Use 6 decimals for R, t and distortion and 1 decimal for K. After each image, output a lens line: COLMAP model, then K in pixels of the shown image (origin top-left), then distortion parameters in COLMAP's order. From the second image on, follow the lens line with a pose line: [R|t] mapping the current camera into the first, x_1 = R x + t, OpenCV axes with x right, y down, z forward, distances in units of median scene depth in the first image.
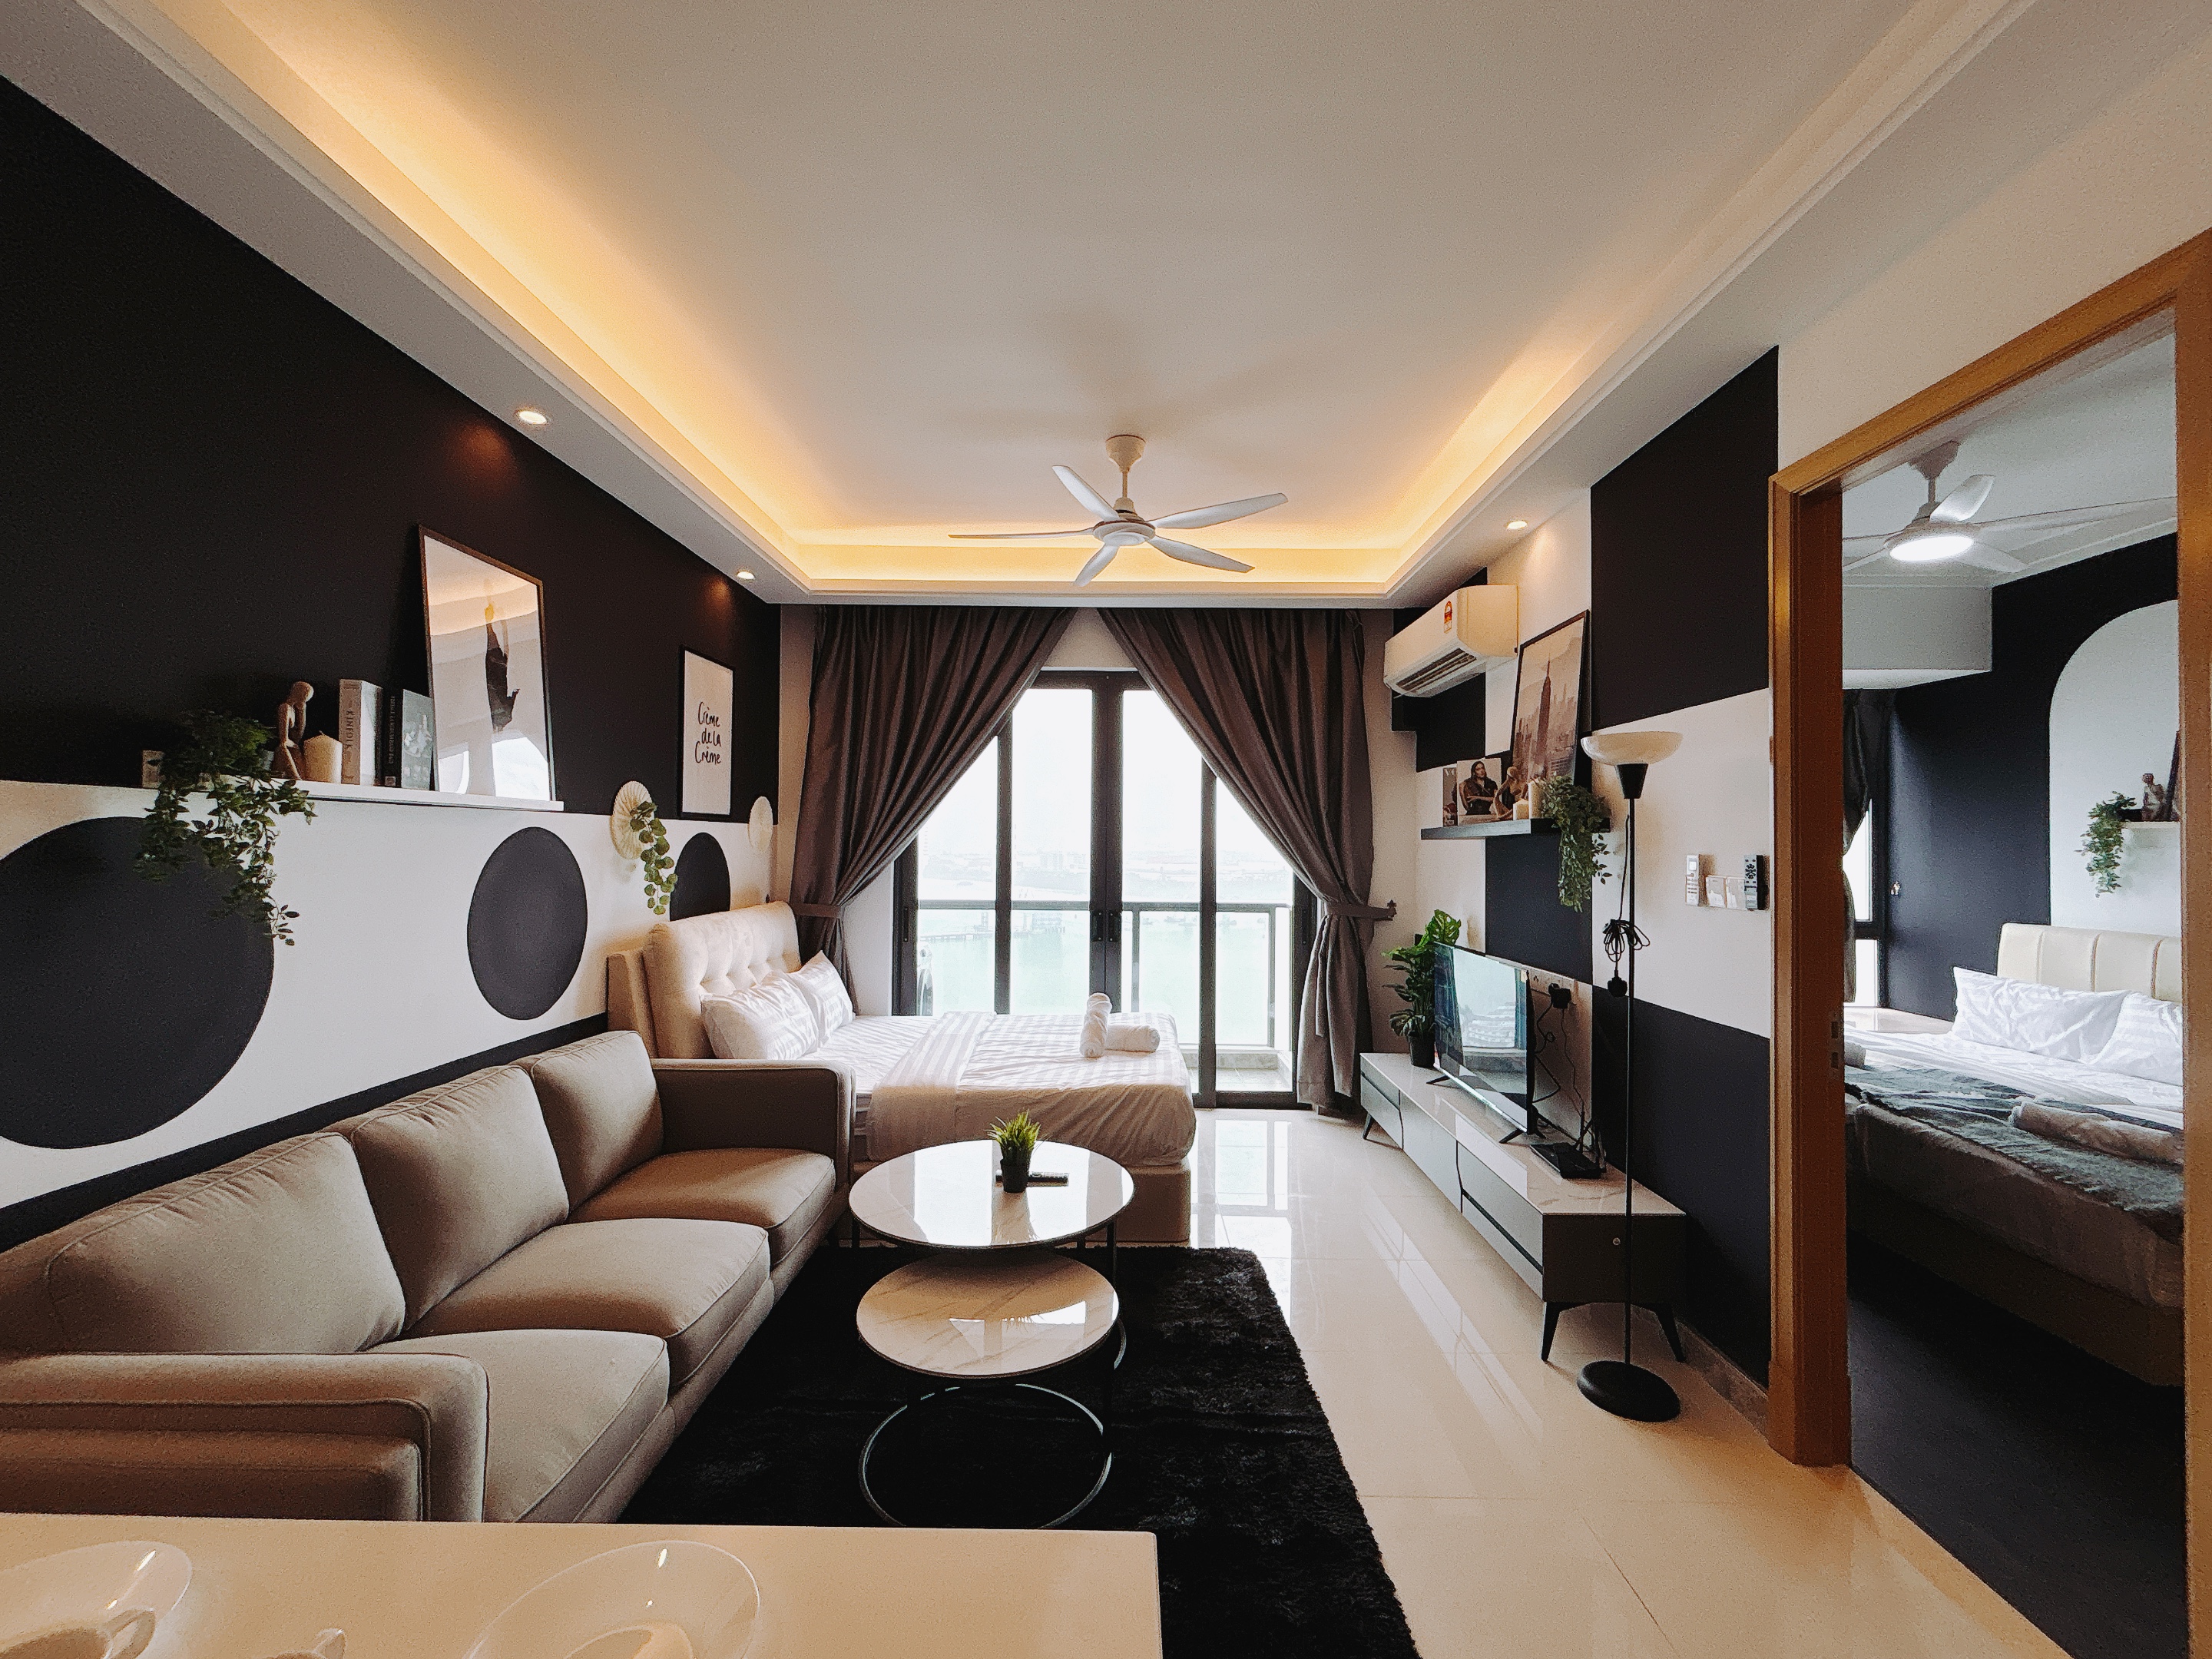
lens RADIAL K [[934.4, 0, 1116.7], [0, 934.4, 827.6], [0, 0, 1]] dist [-0.001687, 0.001164]
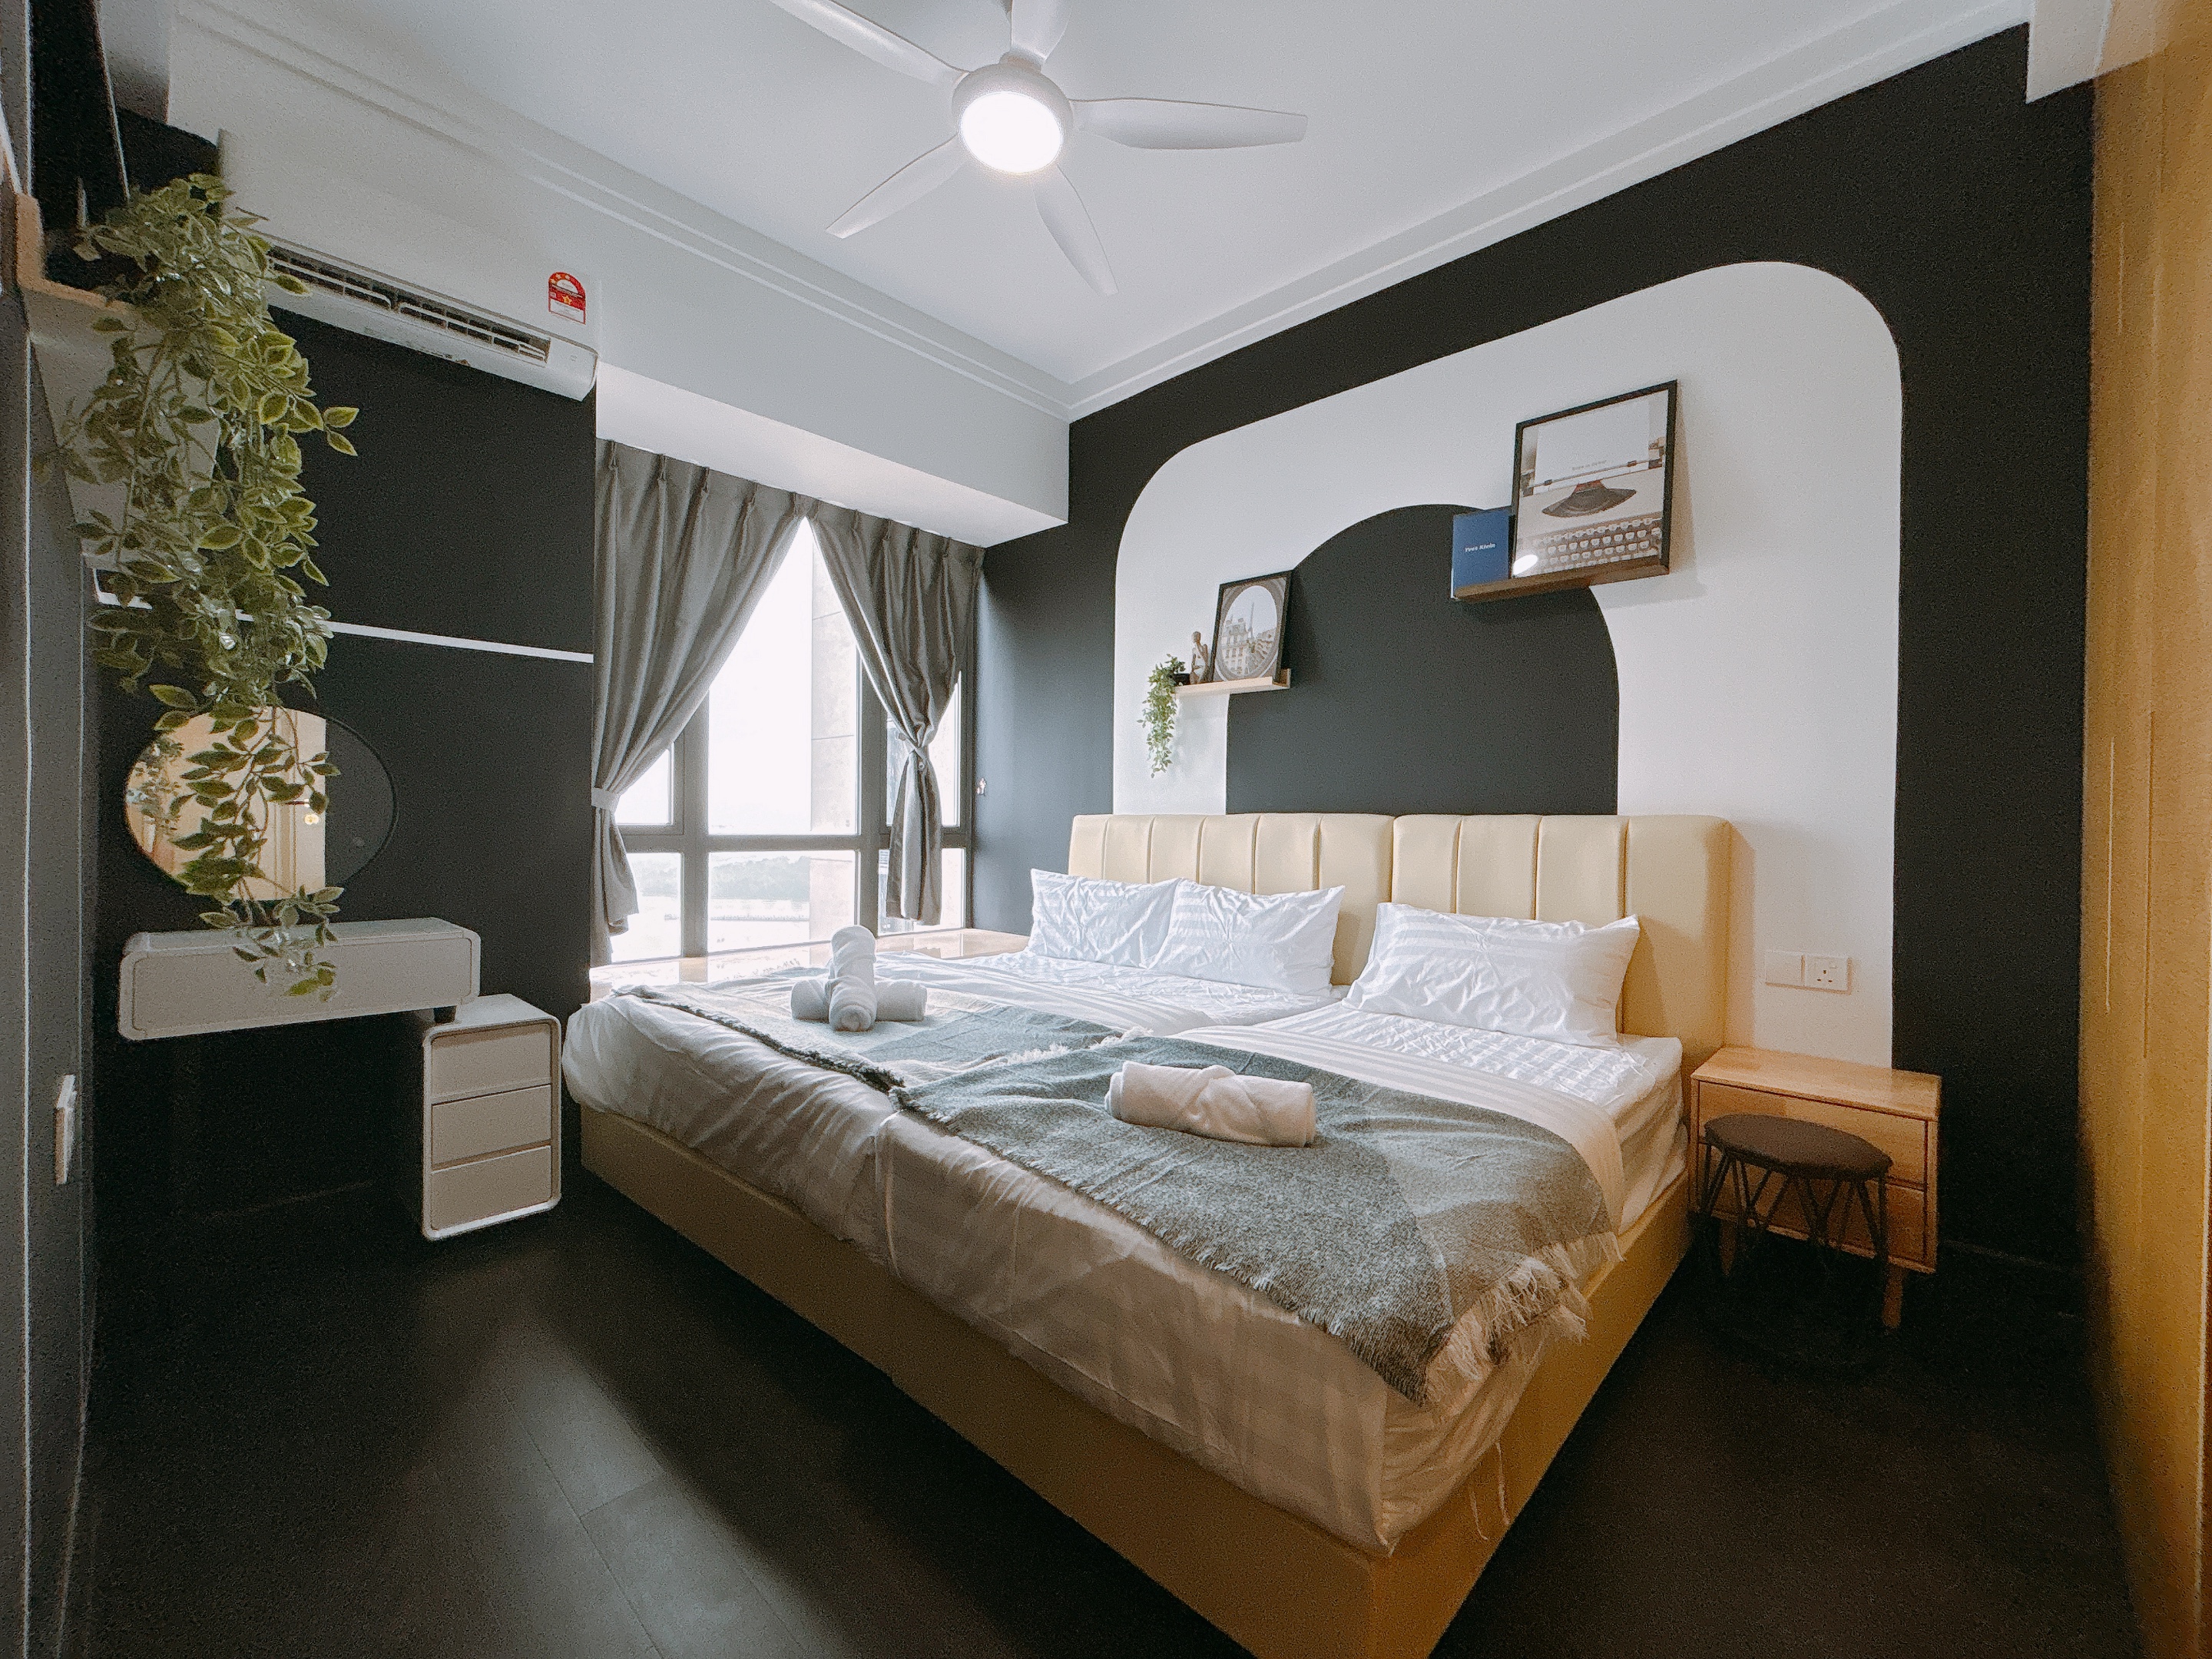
lens RADIAL K [[934.4, 0, 1116.7], [0, 934.4, 827.6], [0, 0, 1]] dist [-0.001687, 0.001164]
pose [[0.680676, -0.018666, 0.732347, 0.391462], [-0.012340, 0.999241, 0.036938, 0.093016], [-0.732481, -0.034180, 0.679929, 0.436300]]
